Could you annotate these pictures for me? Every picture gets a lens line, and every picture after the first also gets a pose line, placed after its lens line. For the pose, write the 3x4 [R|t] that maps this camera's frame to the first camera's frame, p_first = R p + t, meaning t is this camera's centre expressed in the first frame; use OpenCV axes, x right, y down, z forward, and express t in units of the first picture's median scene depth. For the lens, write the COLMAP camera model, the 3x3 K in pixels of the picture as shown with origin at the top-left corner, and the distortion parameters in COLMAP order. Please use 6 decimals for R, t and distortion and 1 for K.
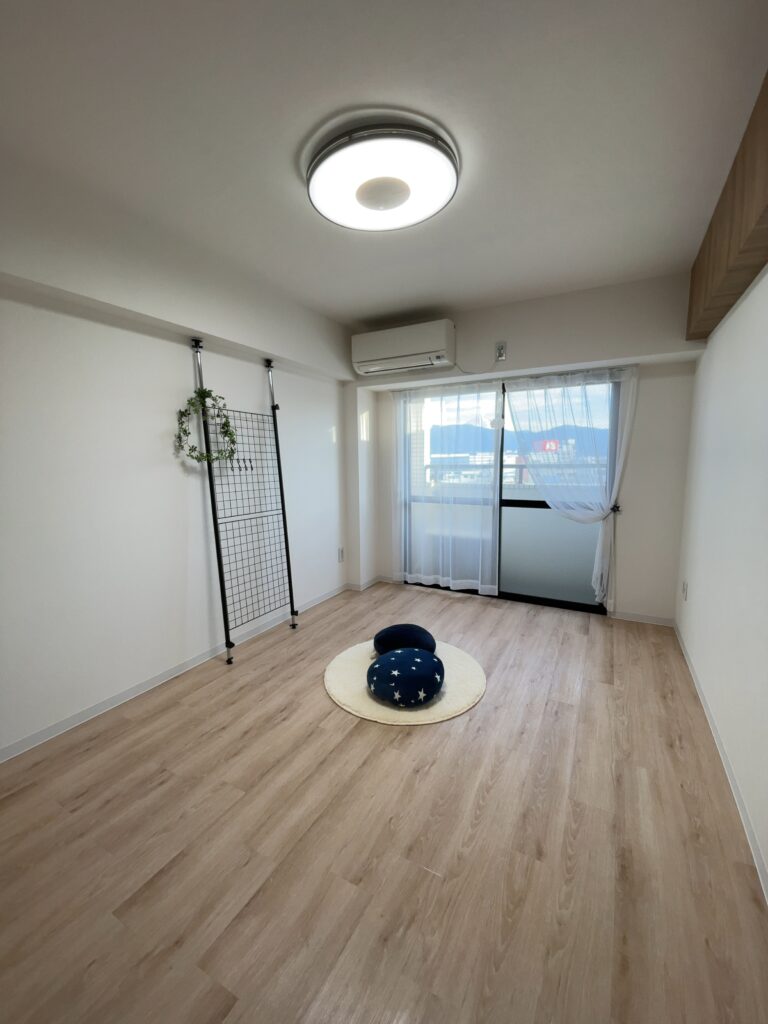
lens RADIAL K [[413.7, 0, 385.6], [0, 413.7, 512.2], [0, 0, 1]] dist [0.006052, -0.007362]
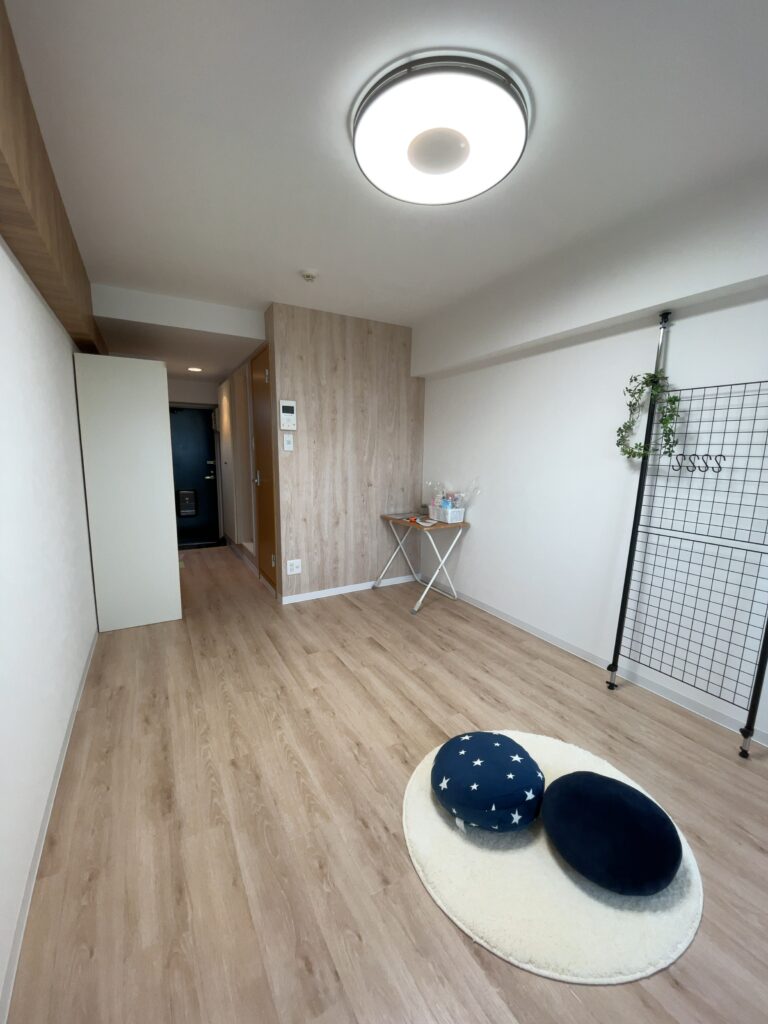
lens RADIAL K [[413.7, 0, 384.8], [0, 413.7, 513.0], [0, 0, 1]] dist [0.006052, -0.007362]
pose [[-0.534556, 0.124597, -0.835898, 0.825537], [-0.118299, 0.968304, 0.219985, -0.189215], [0.836813, 0.216480, -0.502872, 1.408406]]
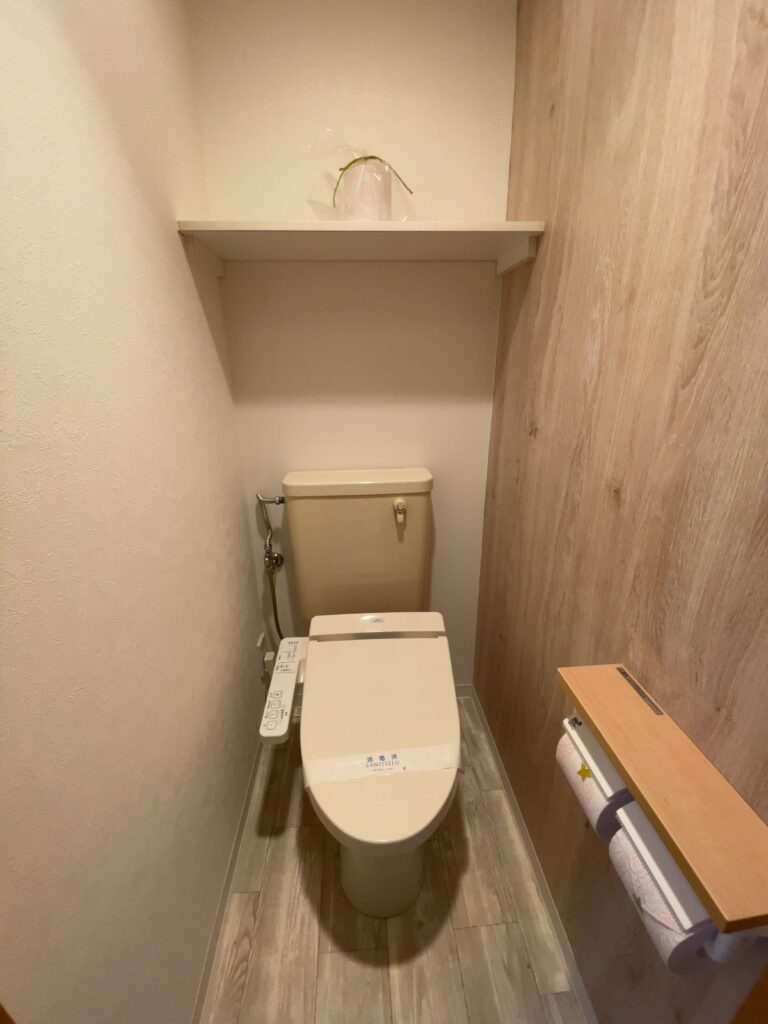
lens RADIAL K [[413.7, 0, 382.3], [0, 413.7, 510.8], [0, 0, 1]] dist [0.006052, -0.007362]
pose [[-0.547811, -0.274341, 0.790341, -0.781848], [0.117566, 0.910085, 0.397395, 0.150553], [-0.828300, 0.310615, -0.466302, 0.489966]]
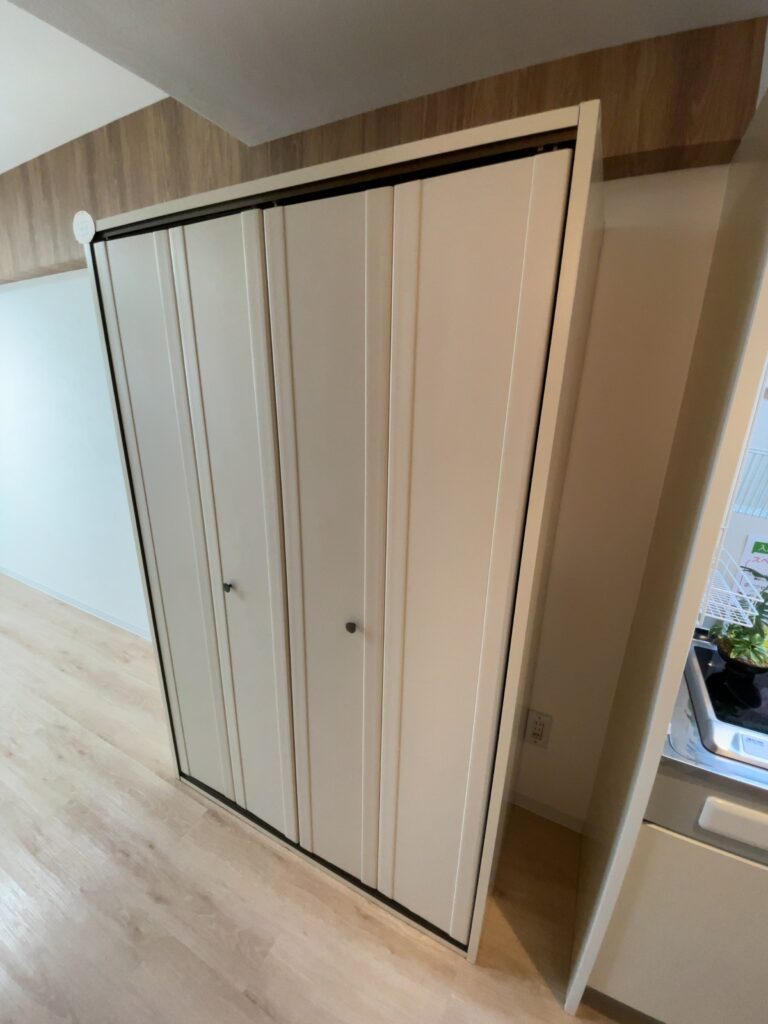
lens RADIAL K [[413.7, 0, 385.1], [0, 413.7, 511.7], [0, 0, 1]] dist [0.006052, -0.007362]
pose [[-0.024240, -0.296717, 0.954658, -0.858828], [0.112332, 0.948082, 0.297526, -0.044456], [-0.993375, 0.114450, 0.010350, -0.656379]]
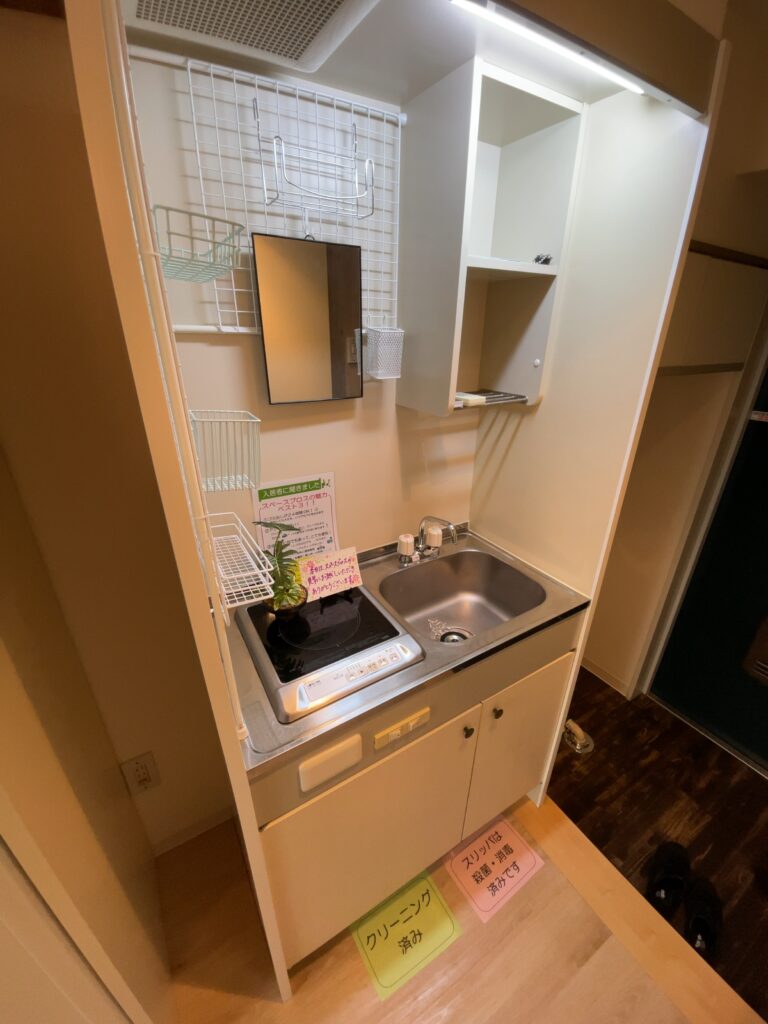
lens RADIAL K [[413.7, 0, 387.4], [0, 413.7, 512.5], [0, 0, 1]] dist [0.006052, -0.007362]
pose [[-0.862932, -0.211739, 0.458820, -0.772442], [0.056943, 0.861449, 0.504642, -0.031021], [-0.502102, 0.461598, -0.731315, -0.792392]]
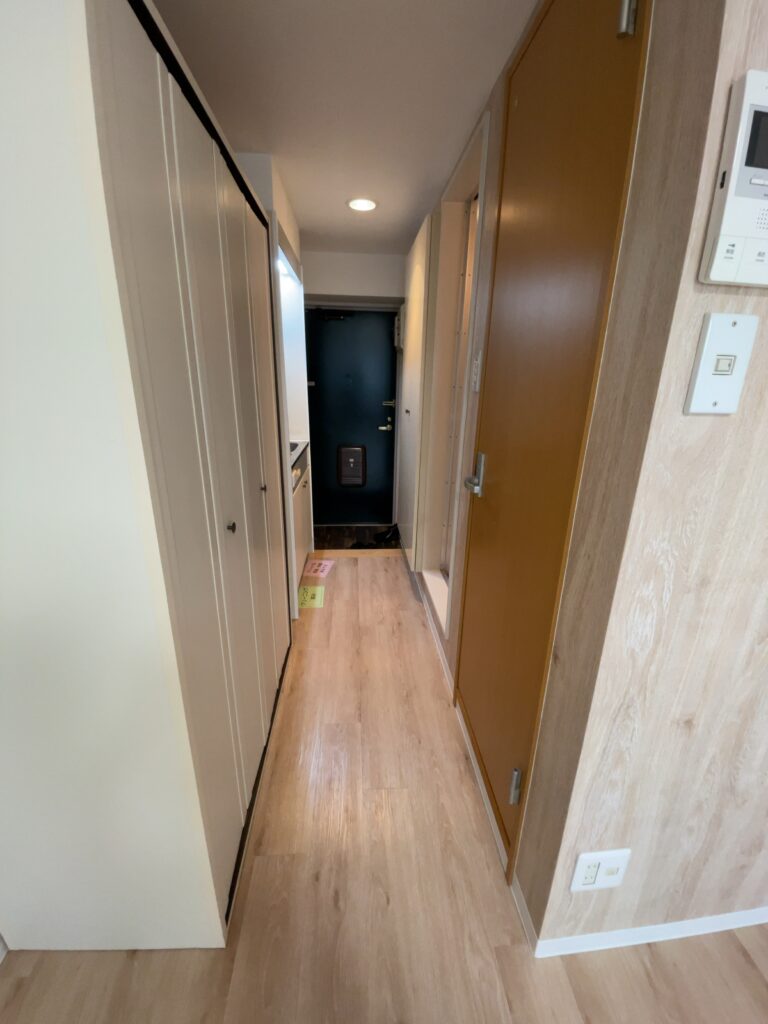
lens RADIAL K [[413.0, 0, 389.6], [0, 413.0, 511.0], [0, 0, 1]] dist [-0.021319, -0.000482]
pose [[-0.838479, 0.156822, -0.521881, -0.136580], [-0.086552, 0.907213, 0.411671, -0.041122], [0.538017, 0.390347, -0.747106, 0.189514]]
